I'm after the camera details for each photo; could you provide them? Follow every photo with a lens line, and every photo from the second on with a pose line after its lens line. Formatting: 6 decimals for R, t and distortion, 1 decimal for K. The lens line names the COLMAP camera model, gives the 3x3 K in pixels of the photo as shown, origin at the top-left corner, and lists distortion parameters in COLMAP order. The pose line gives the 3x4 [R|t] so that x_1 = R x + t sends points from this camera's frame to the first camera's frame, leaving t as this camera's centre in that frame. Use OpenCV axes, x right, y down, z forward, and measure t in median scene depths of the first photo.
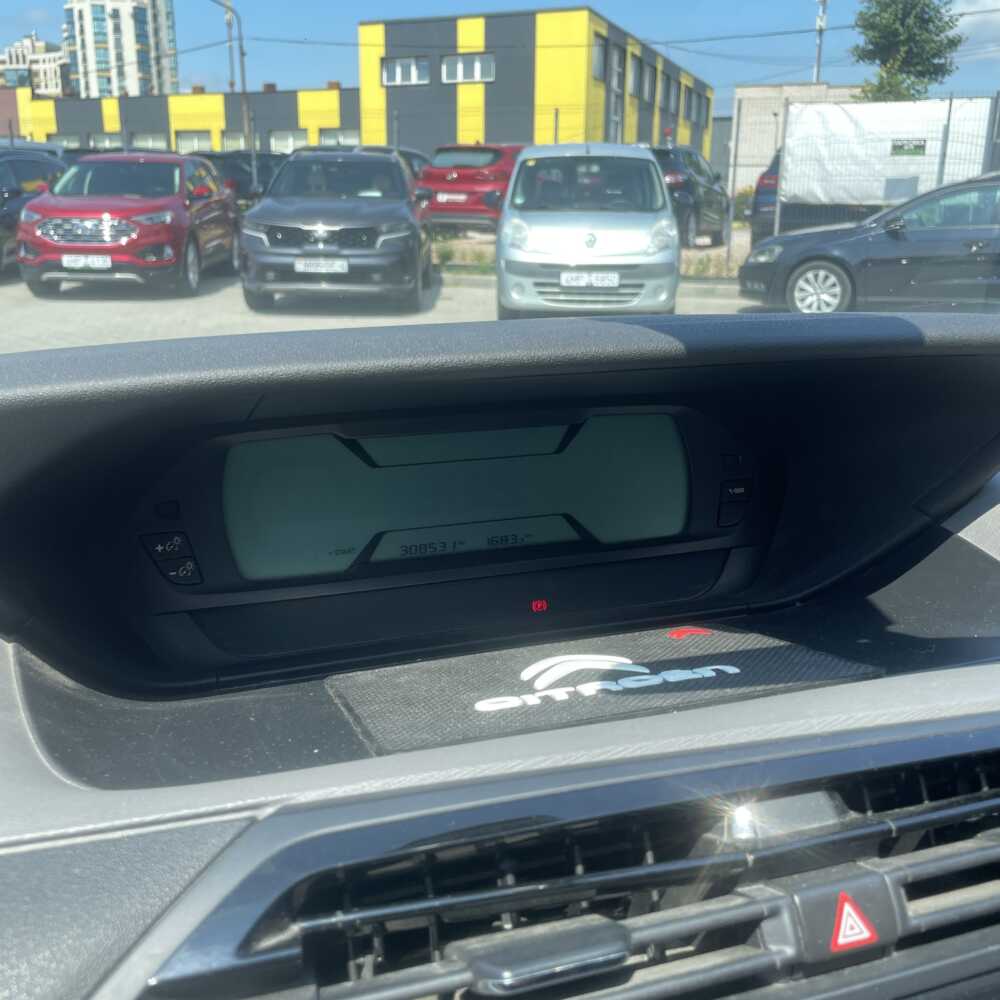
lens RADIAL K [[1025.1, 0, 493.2], [0, 1025.1, 502.2], [0, 0, 1]] dist [0.080134, -0.111445]
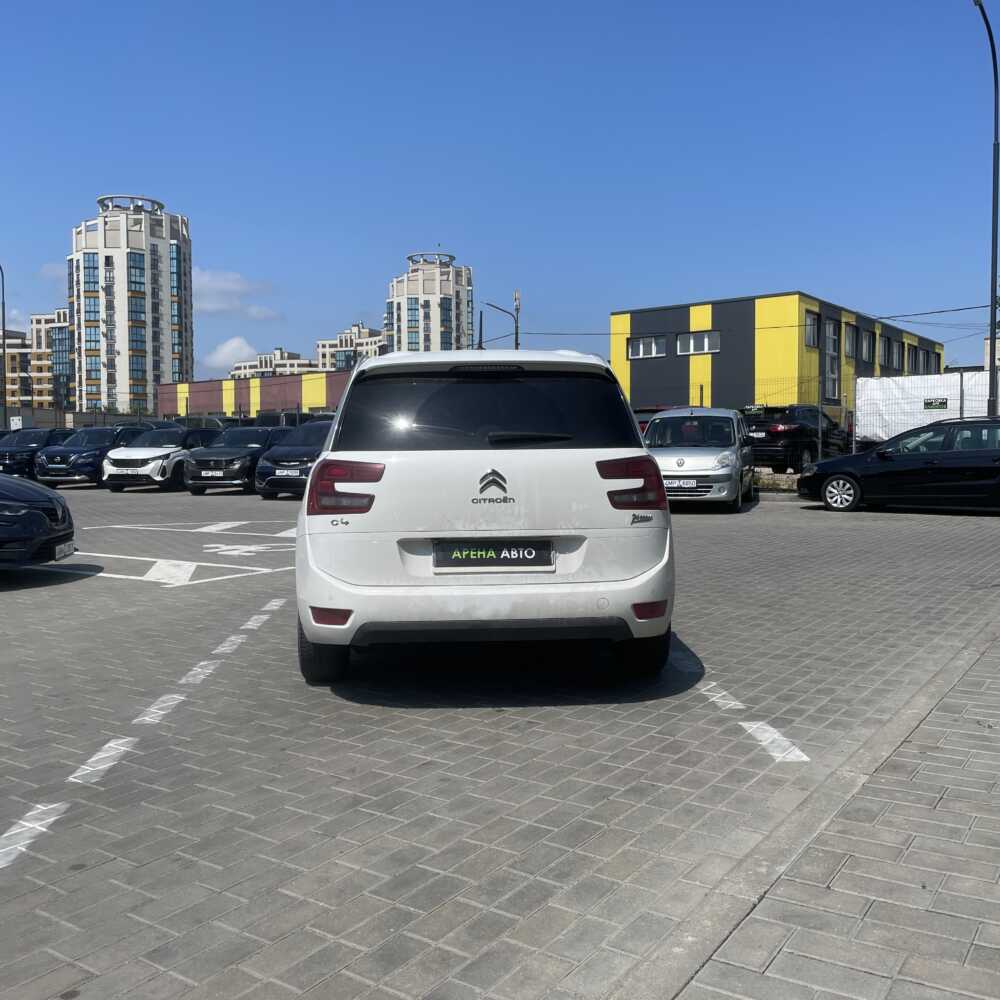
lens RADIAL K [[1016.2, 0, 493.5], [0, 1016.2, 482.3], [0, 0, 1]] dist [0.108694, -0.155552]
pose [[0.966783, -0.008958, -0.255443, 0.158489], [-0.055121, 0.968562, -0.242587, 0.152202], [0.249586, 0.248610, 0.935895, -0.486086]]
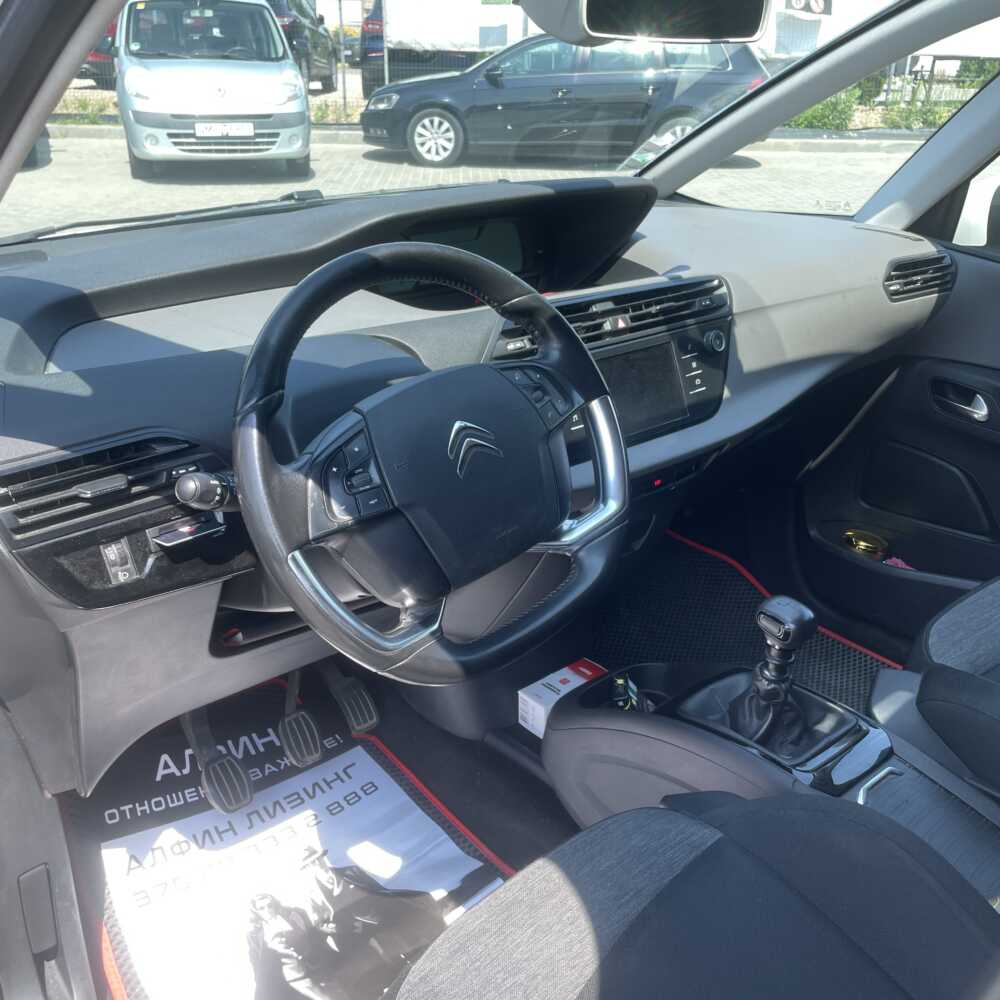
lens RADIAL K [[1016.2, 0, 493.5], [0, 1016.2, 482.3], [0, 0, 1]] dist [0.108694, -0.155552]
pose [[0.932390, -0.141822, 0.332468, -0.032397], [0.099600, 0.985008, 0.140853, 0.007521], [-0.347459, -0.098216, 0.932537, -0.055677]]
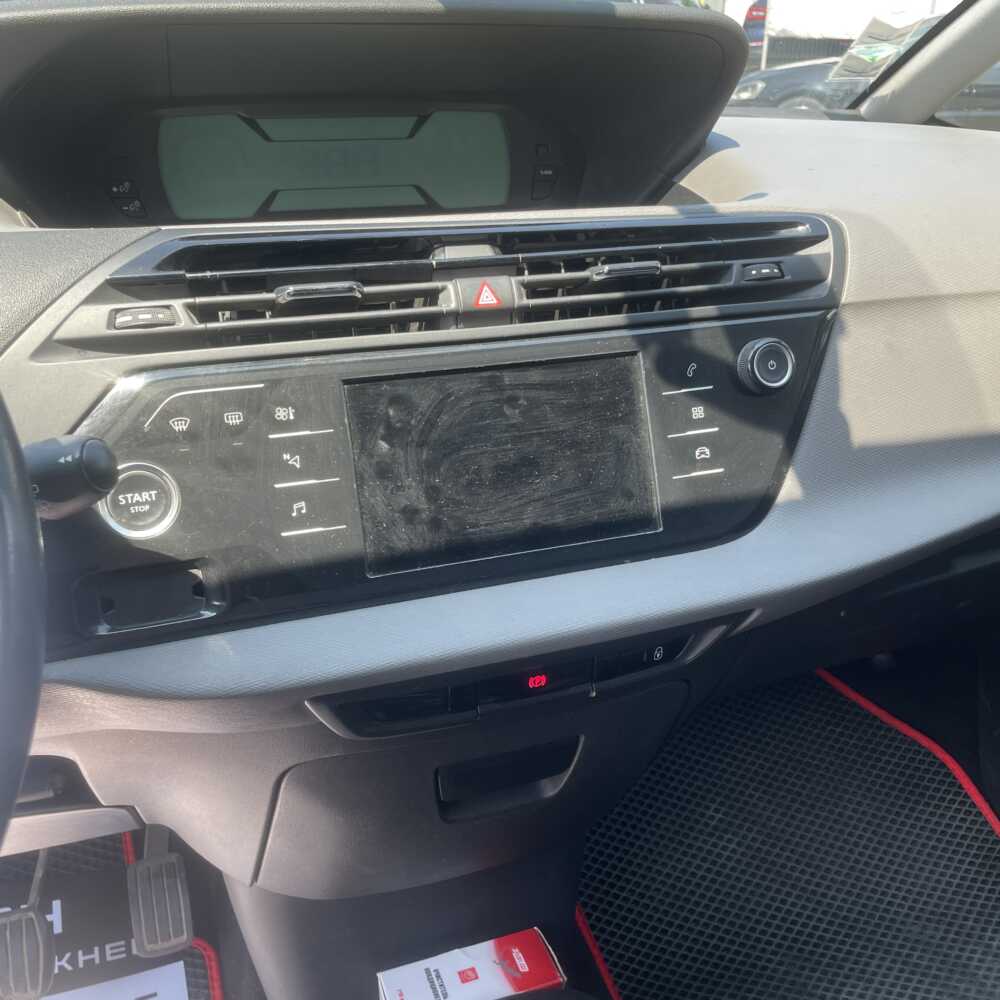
lens RADIAL K [[1025.1, 0, 493.2], [0, 1025.1, 502.2], [0, 0, 1]] dist [0.080134, -0.111445]
pose [[0.999901, -0.007444, 0.011969, 0.006131], [0.005764, 0.990868, 0.134711, 0.009737], [-0.012862, -0.134629, 0.990813, -0.016577]]
